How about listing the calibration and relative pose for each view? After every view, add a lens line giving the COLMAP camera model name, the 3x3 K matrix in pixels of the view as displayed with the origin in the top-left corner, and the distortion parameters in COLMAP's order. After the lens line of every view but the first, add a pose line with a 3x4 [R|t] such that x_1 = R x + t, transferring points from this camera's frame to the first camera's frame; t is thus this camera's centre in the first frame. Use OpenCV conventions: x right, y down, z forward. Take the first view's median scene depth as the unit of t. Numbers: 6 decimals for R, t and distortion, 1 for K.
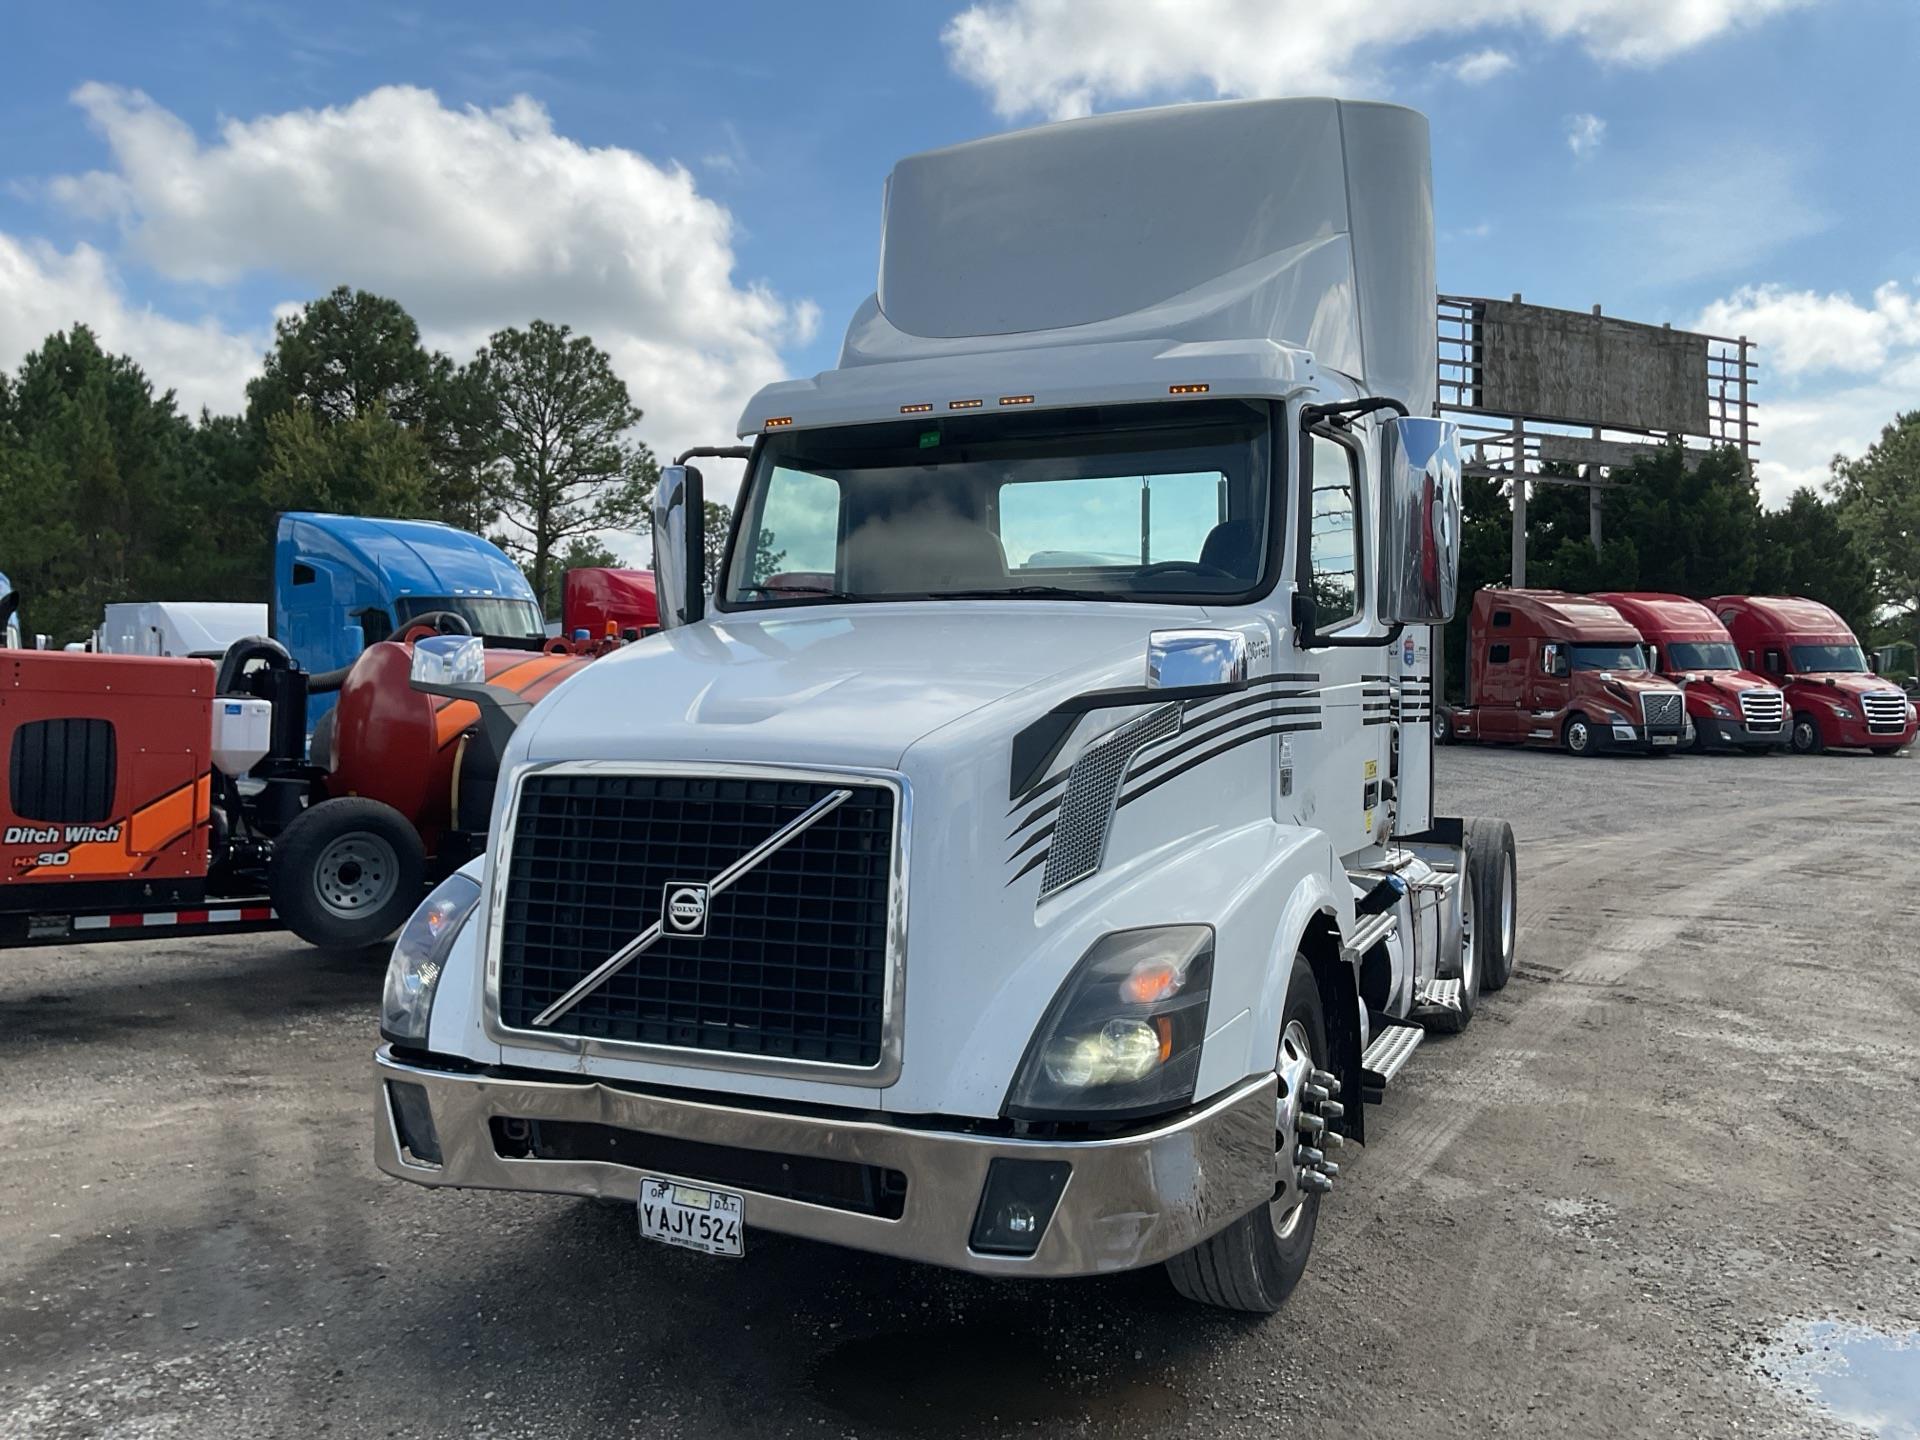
lens RADIAL K [[1613.5, 0, 951.0], [0, 1613.5, 718.8], [0, 0, 1]] dist [0.122469, -0.262631]
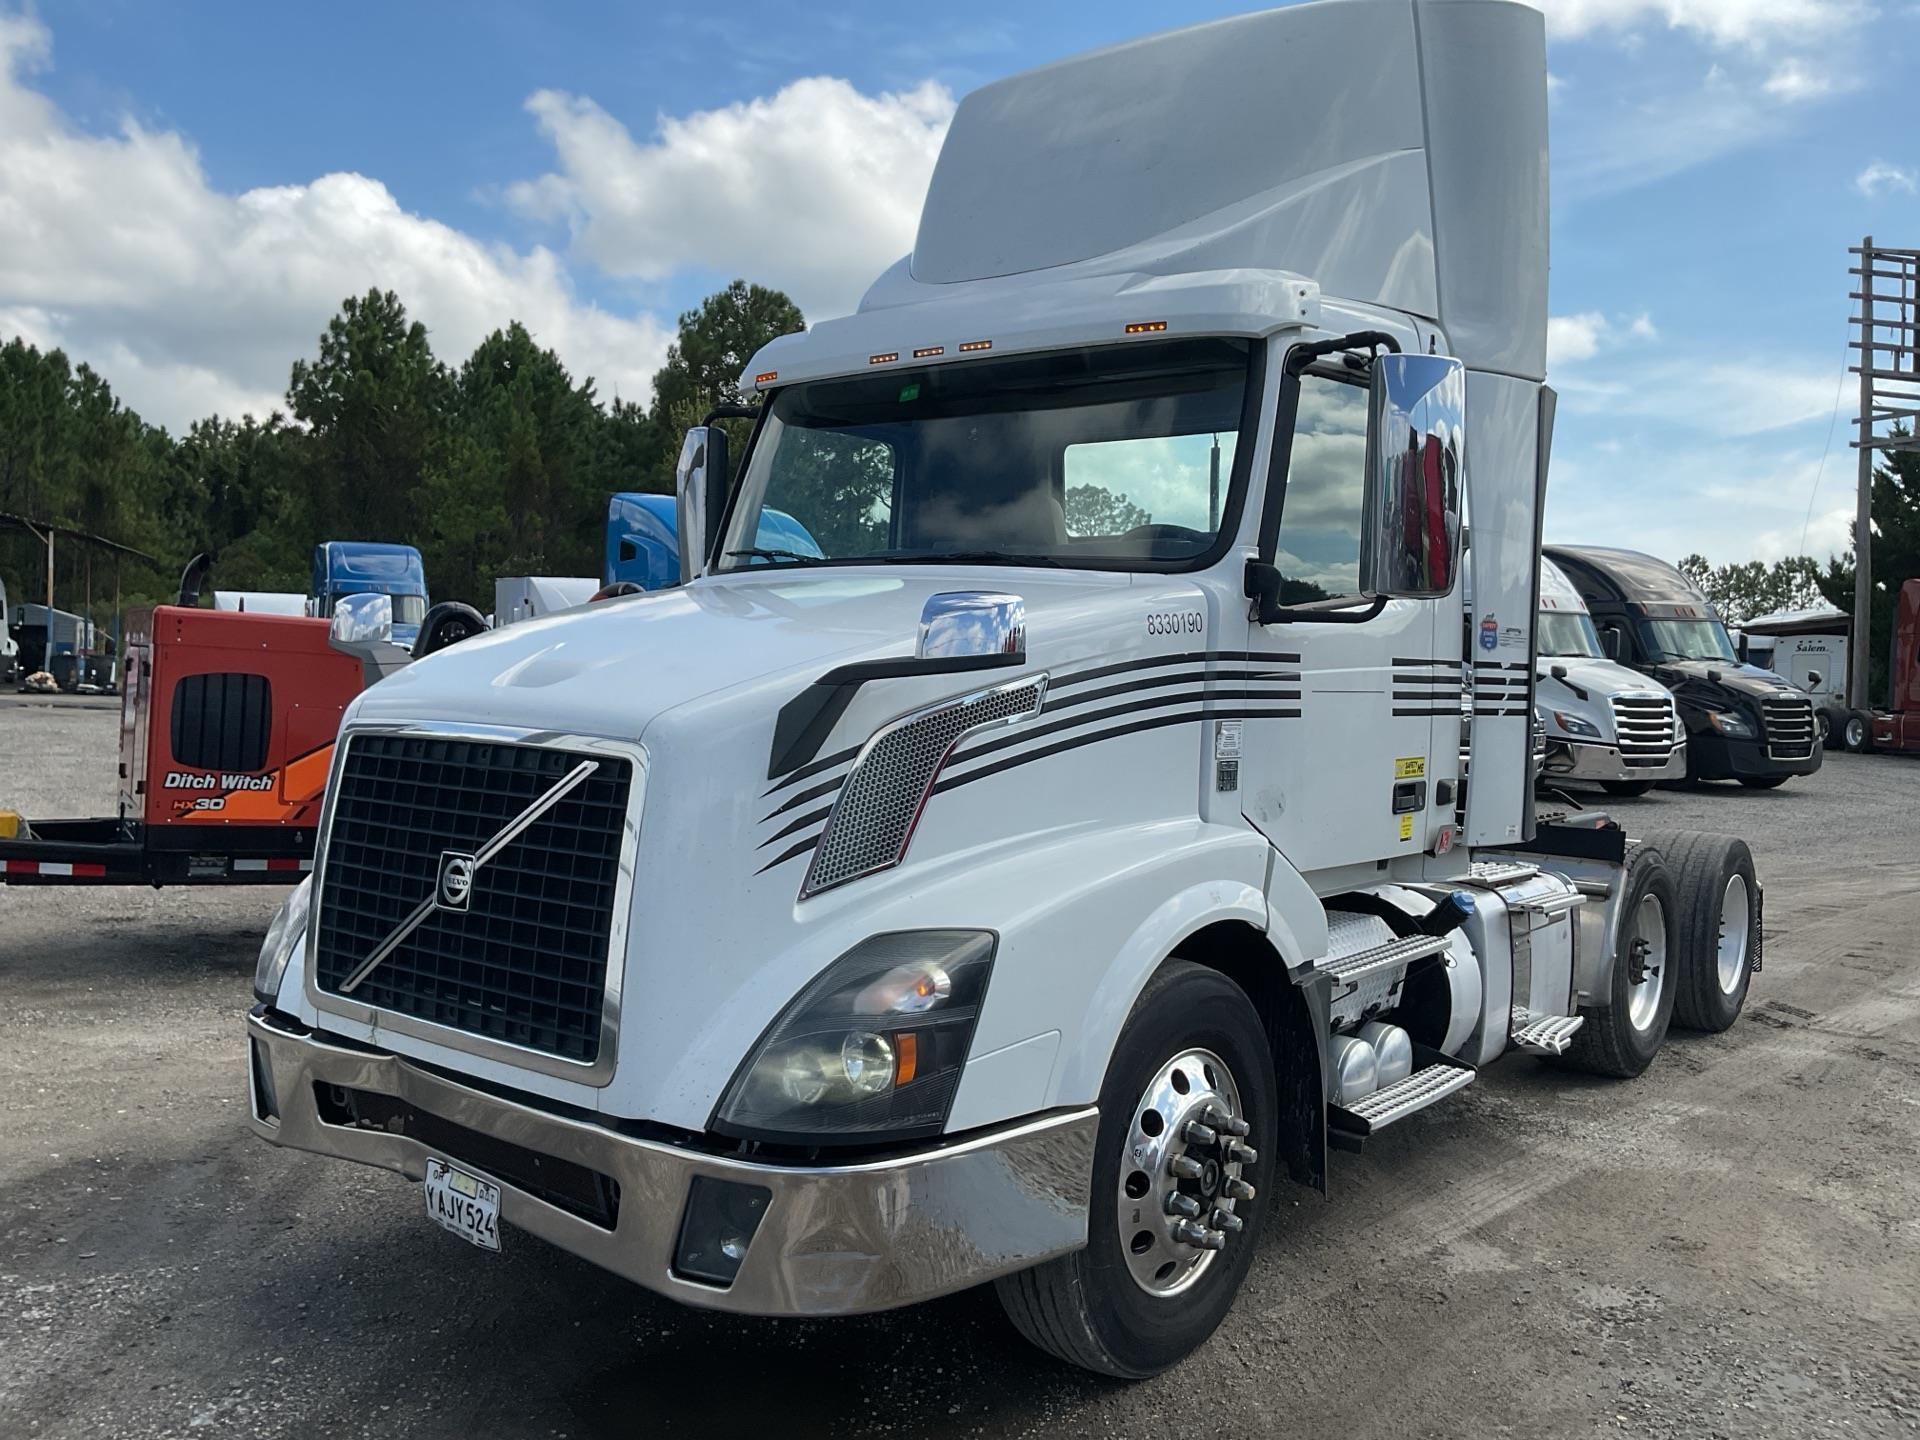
lens RADIAL K [[1615.6, 0, 960.0], [0, 1615.6, 720.0], [0, 0, 1]] dist [0.074956, -0.135609]
pose [[0.969855, 0.032944, -0.241445, 0.301352], [-0.030440, 0.999437, 0.014092, 0.001150], [0.241773, -0.006318, 0.970312, 0.131857]]
